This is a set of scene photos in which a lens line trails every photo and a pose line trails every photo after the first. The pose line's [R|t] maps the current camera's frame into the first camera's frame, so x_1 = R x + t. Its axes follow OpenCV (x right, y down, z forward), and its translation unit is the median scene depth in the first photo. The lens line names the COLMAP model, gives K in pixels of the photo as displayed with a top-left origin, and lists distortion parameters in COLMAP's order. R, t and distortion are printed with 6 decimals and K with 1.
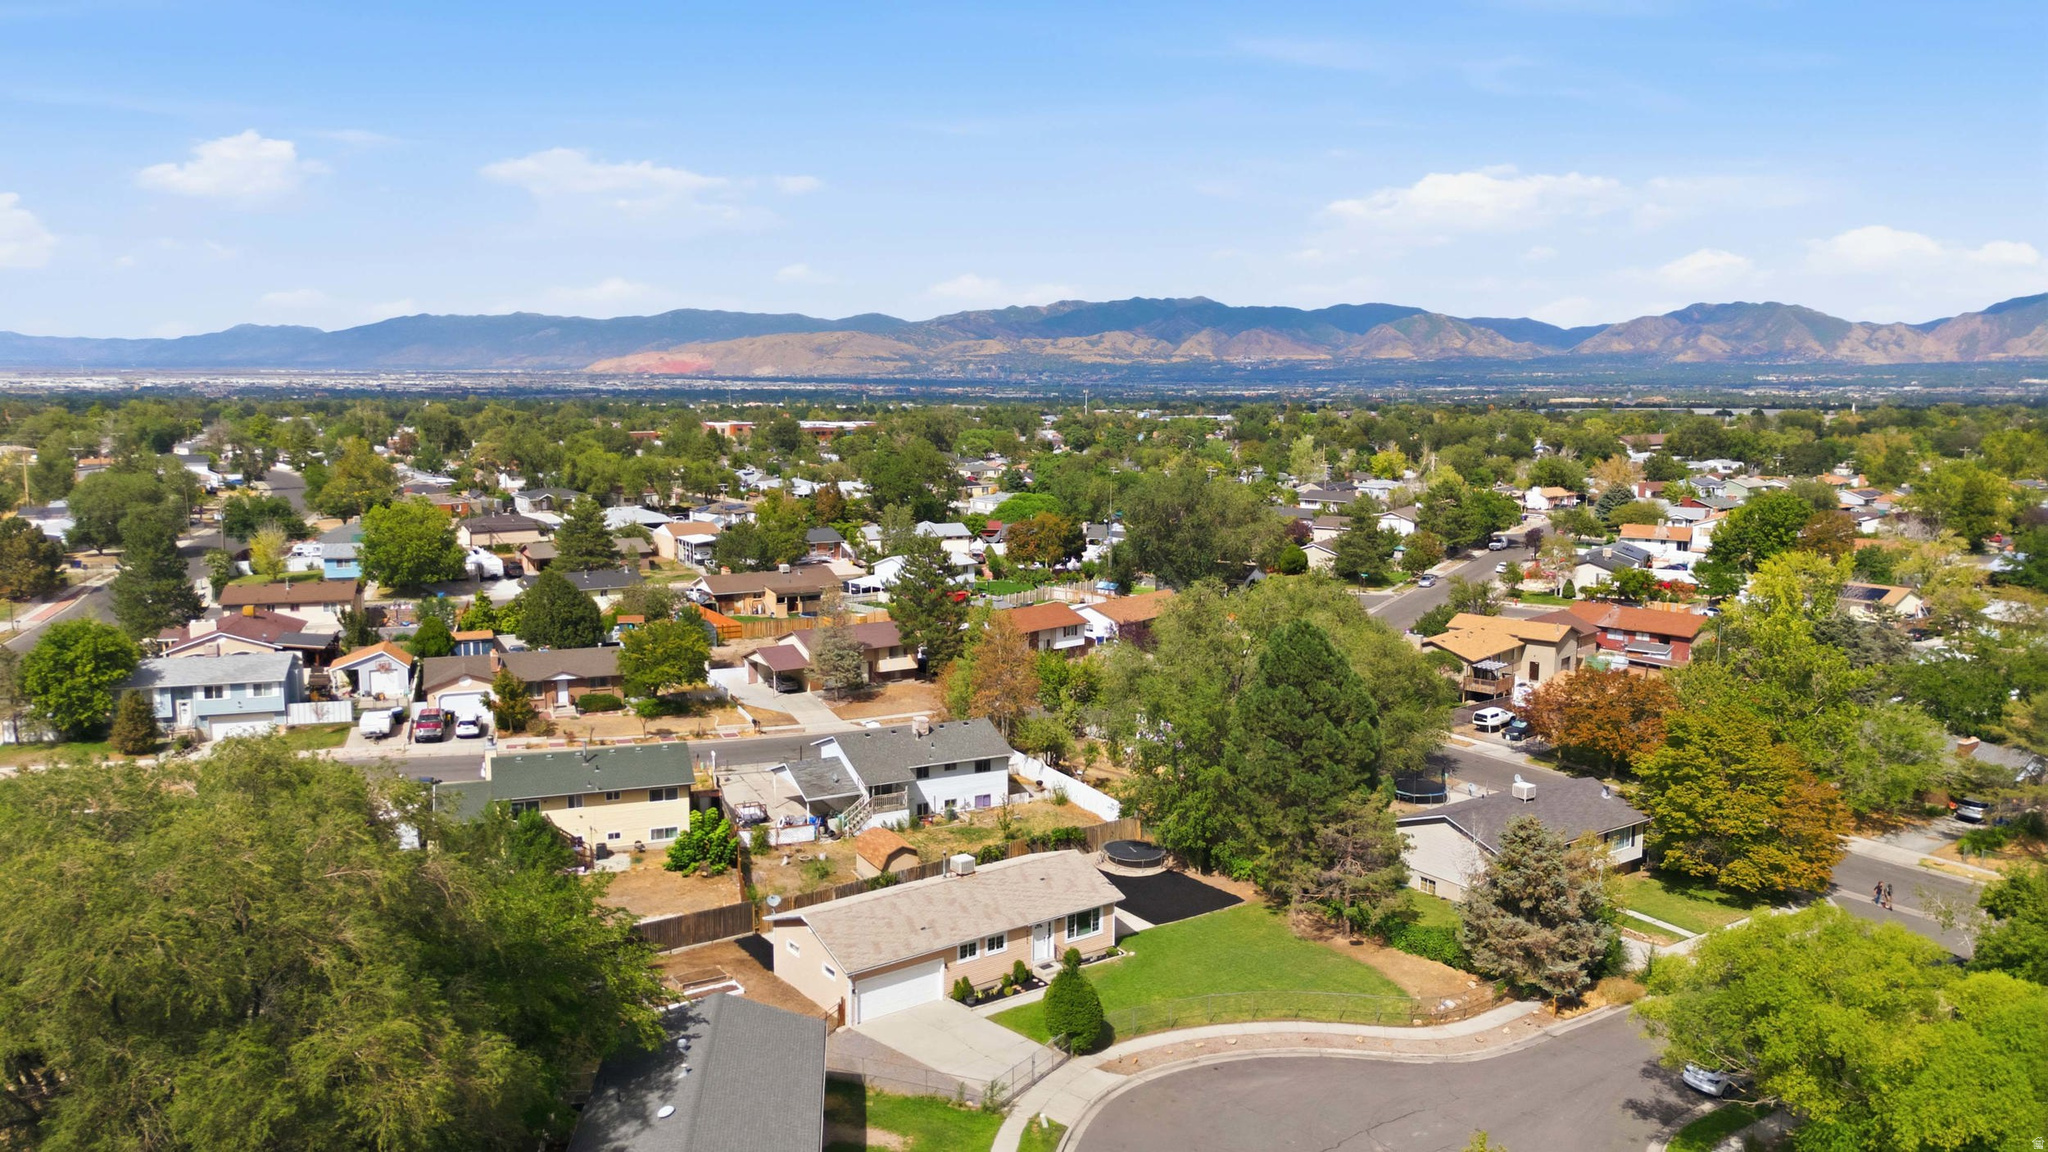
lens RADIAL K [[1507.2, 0, 1024.0], [0, 1507.2, 576.0], [0, 0, 1]] dist [0.092421, -0.120651]
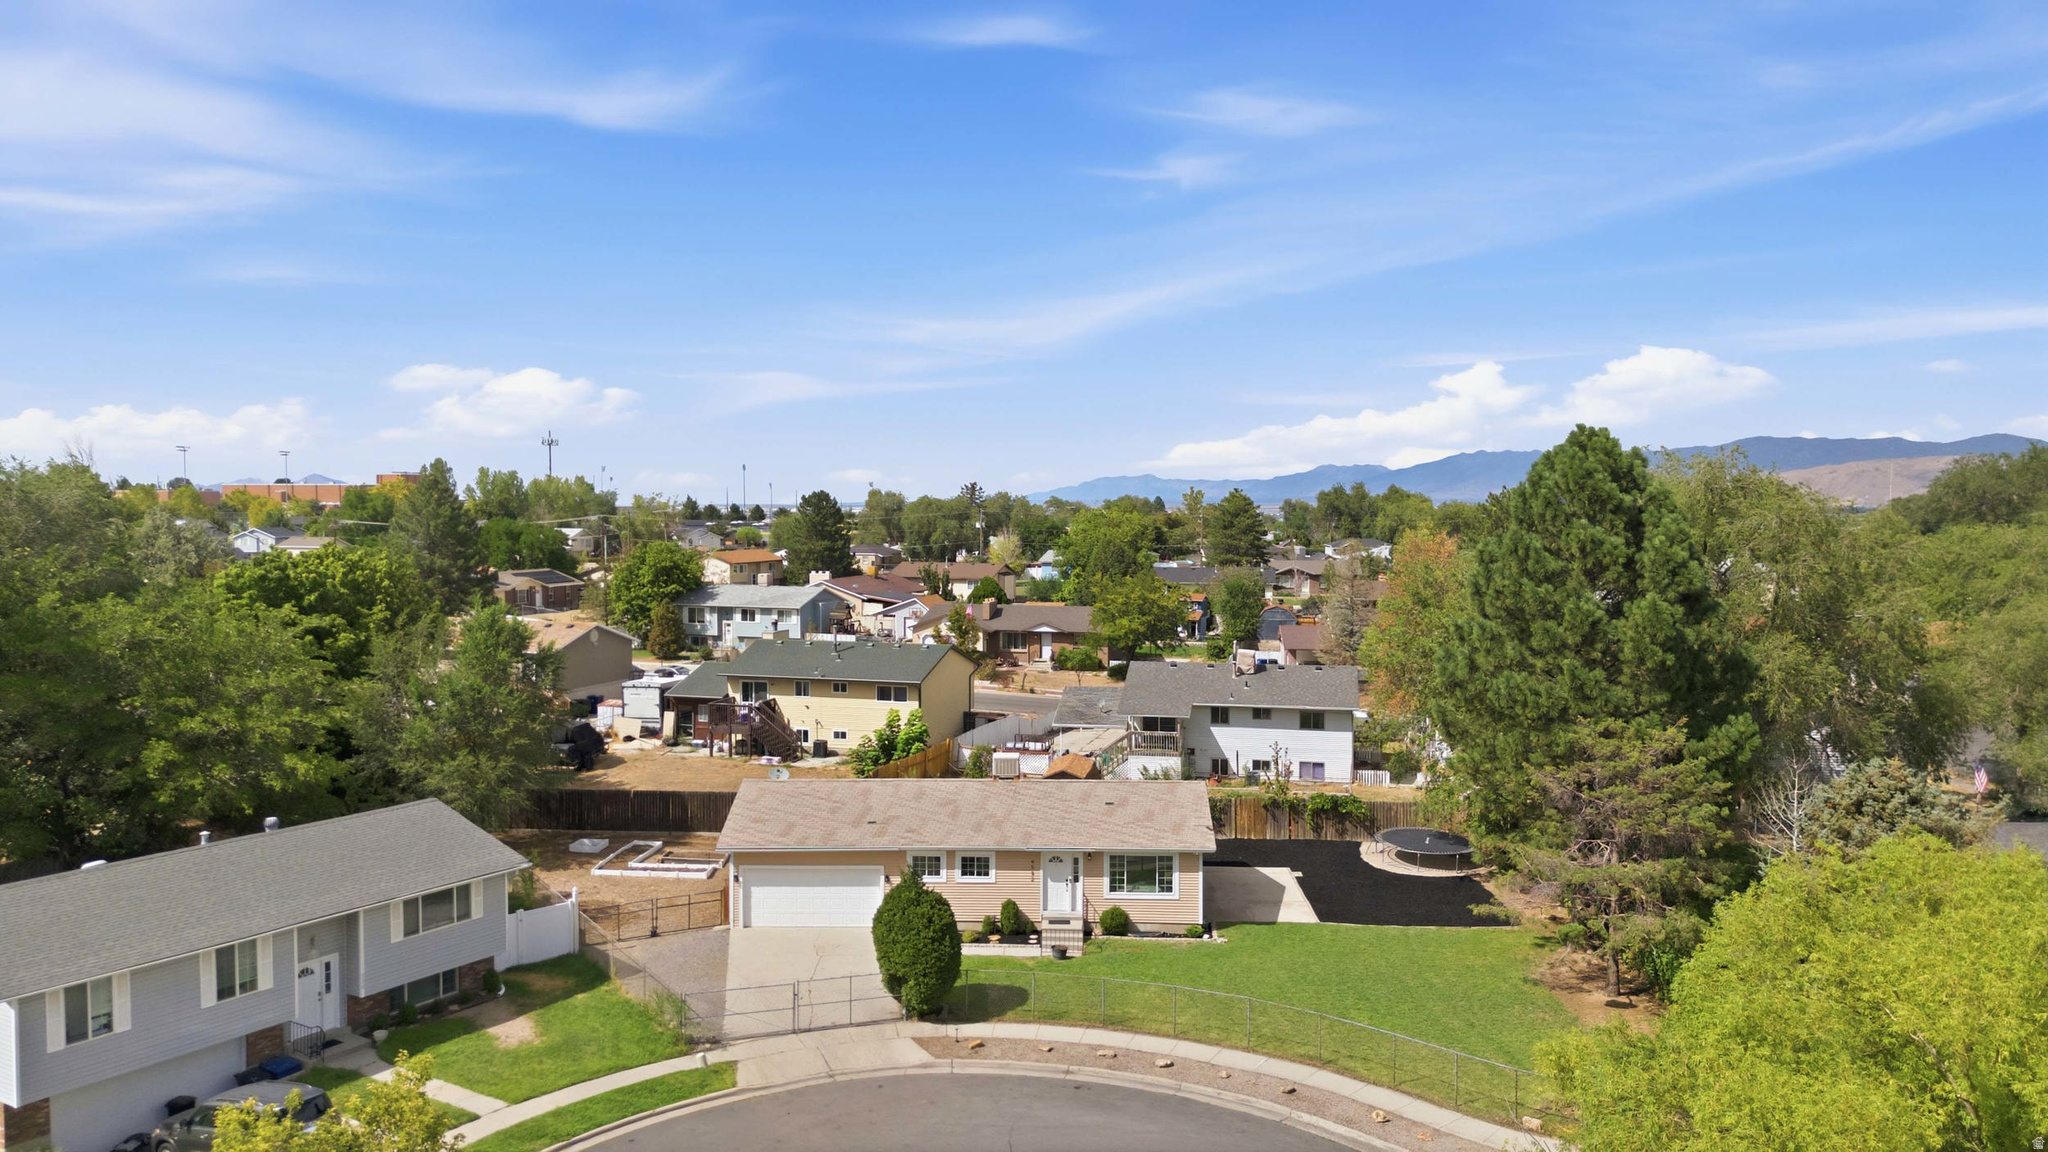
lens RADIAL K [[1507.2, 0, 1024.0], [0, 1507.2, 576.0], [0, 0, 1]] dist [0.092421, -0.120651]
pose [[0.786487, 0.027250, -0.617005, 0.390098], [-0.081316, 0.994898, -0.059713, 0.142625], [0.612230, 0.097136, 0.784691, 0.440632]]
